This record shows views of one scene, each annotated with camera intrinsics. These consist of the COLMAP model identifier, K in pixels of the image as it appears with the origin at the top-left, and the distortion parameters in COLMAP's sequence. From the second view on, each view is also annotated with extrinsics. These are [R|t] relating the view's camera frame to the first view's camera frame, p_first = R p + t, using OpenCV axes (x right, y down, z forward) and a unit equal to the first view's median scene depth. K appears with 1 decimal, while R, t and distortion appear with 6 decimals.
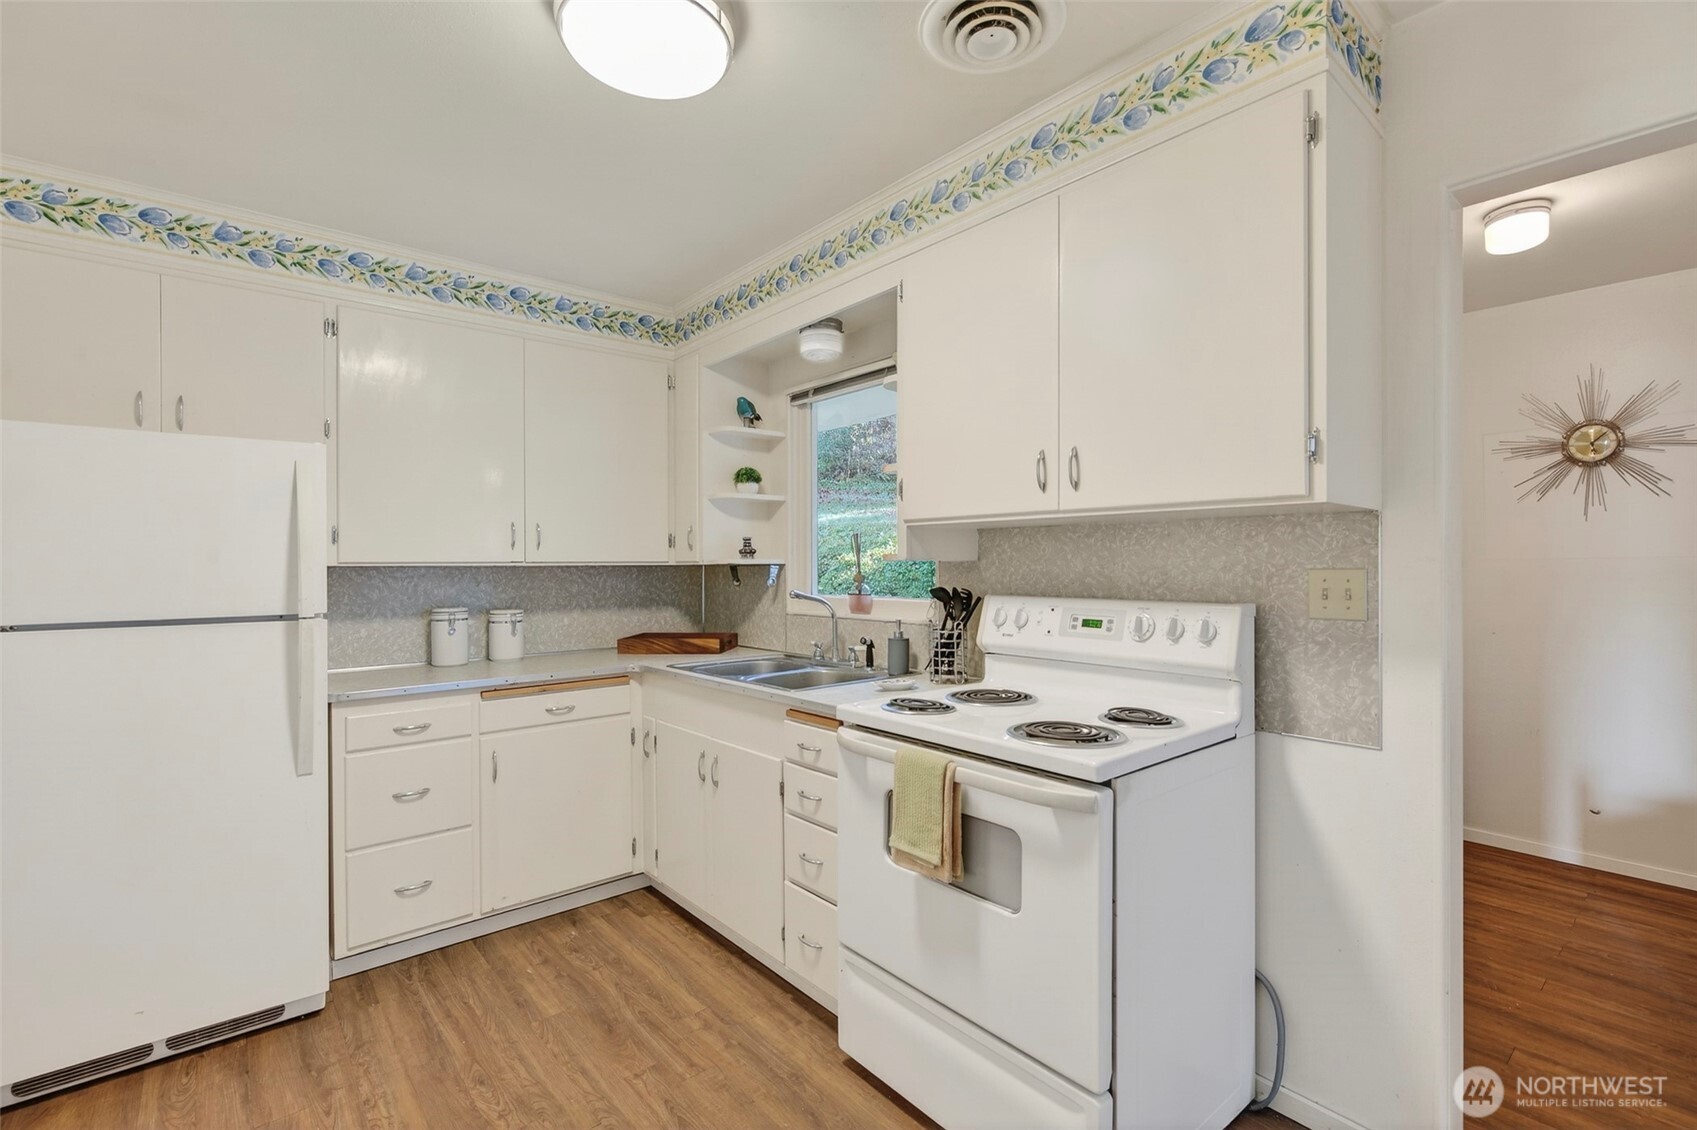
lens RADIAL K [[763.7, 0, 861.5], [0, 763.7, 568.8], [0, 0, 1]] dist [-0.001009, -0.000157]
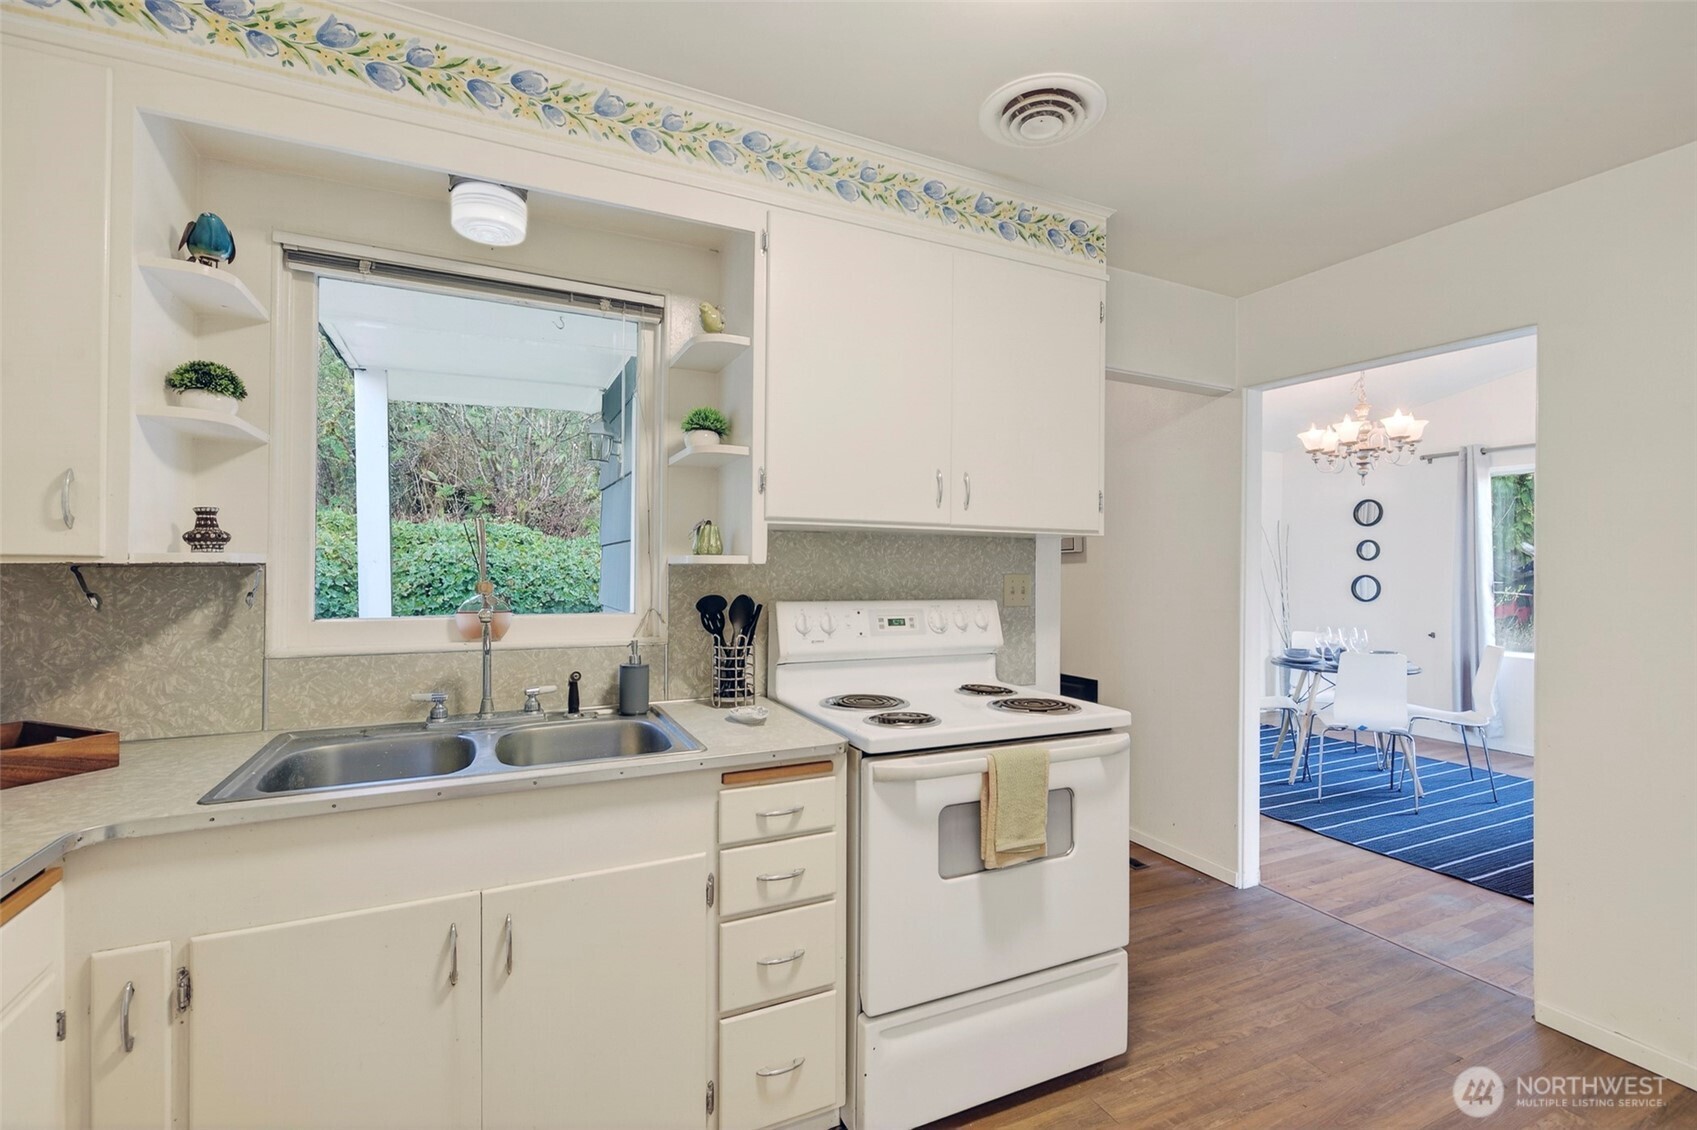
lens RADIAL K [[763.7, 0, 861.5], [0, 763.7, 568.8], [0, 0, 1]] dist [-0.001009, -0.000157]
pose [[0.252059, 0.005558, 0.967696, -0.721191], [-0.002512, 0.999984, -0.005090, -0.001718], [-0.967709, -0.001148, 0.252069, 0.678397]]
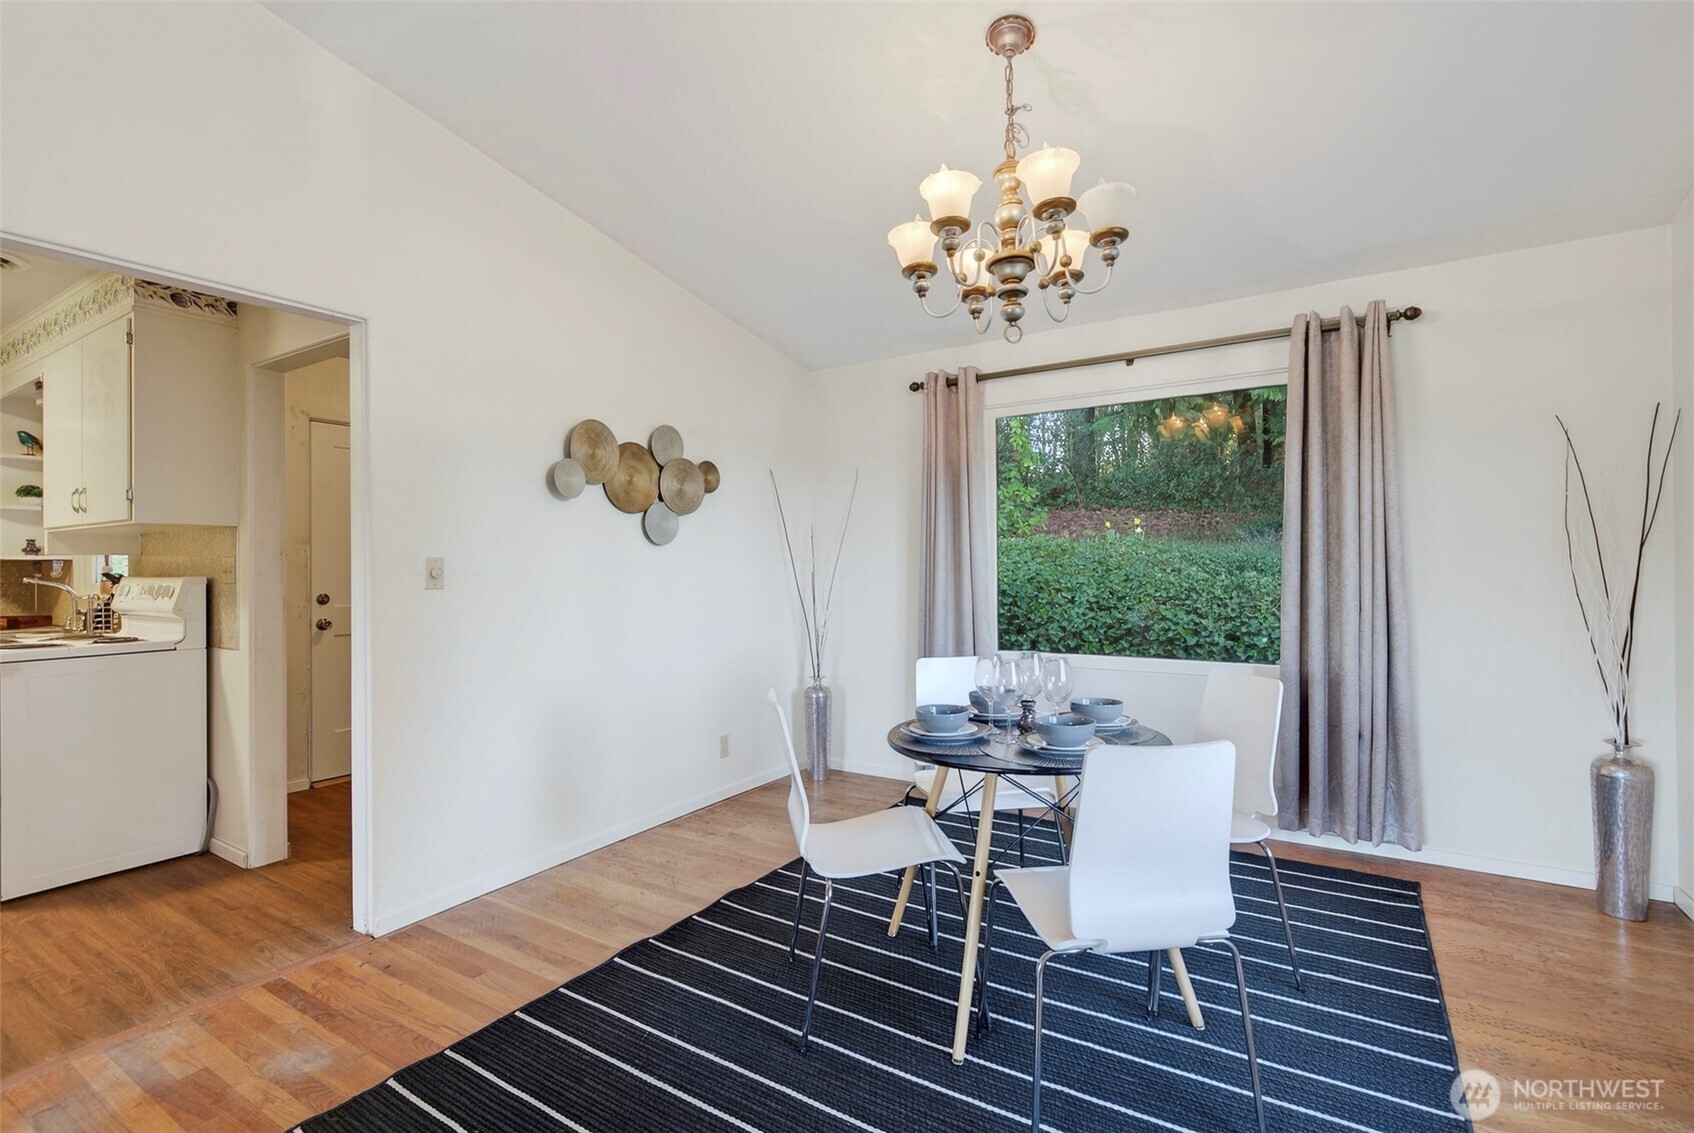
lens RADIAL K [[760.3, 0, 861.6], [0, 760.3, 576.6], [0, 0, 1]] dist [-0.000859, -0.000437]
pose [[0.953497, -0.003526, 0.301382, 1.147285], [0.003674, 0.999993, 0.000074, 0.039735], [-0.301380, 0.001037, 0.953504, -0.938549]]
